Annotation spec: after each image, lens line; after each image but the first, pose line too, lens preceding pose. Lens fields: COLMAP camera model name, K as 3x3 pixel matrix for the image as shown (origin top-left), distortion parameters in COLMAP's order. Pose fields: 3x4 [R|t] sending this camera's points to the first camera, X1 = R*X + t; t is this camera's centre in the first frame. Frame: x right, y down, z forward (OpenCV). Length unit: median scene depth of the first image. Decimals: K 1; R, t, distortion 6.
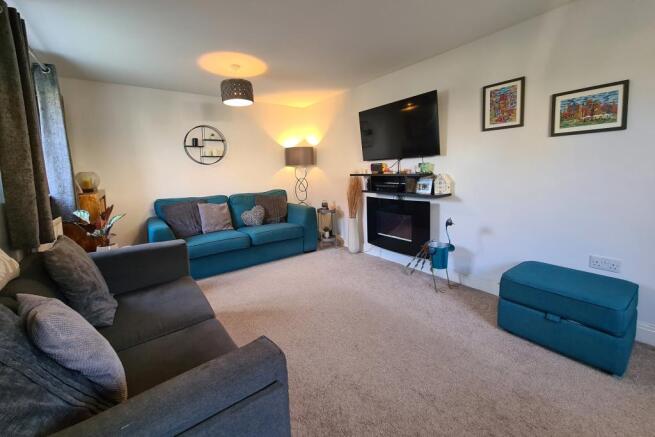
lens RADIAL K [[268.7, 0, 328.4], [0, 268.7, 195.9], [0, 0, 1]] dist [0.000131, -0.005697]
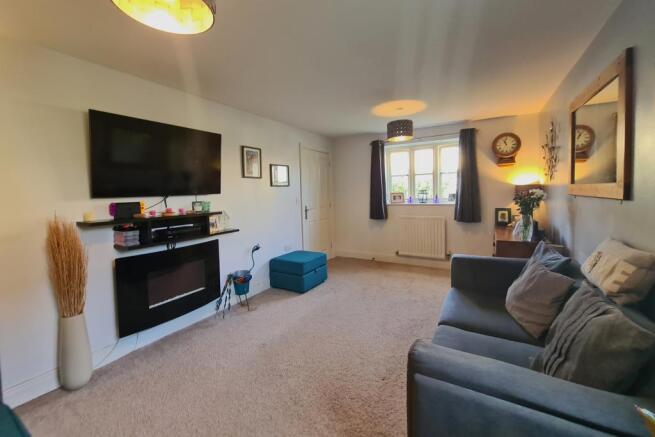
lens RADIAL K [[264.9, 0, 328.5], [0, 264.9, 209.1], [0, 0, 1]] dist [-0.000277, -0.000075]
pose [[-0.383611, -0.011297, 0.923426, -0.661548], [0.133561, 0.988734, 0.067580, -0.095680], [-0.913786, 0.149258, -0.377780, 0.920979]]
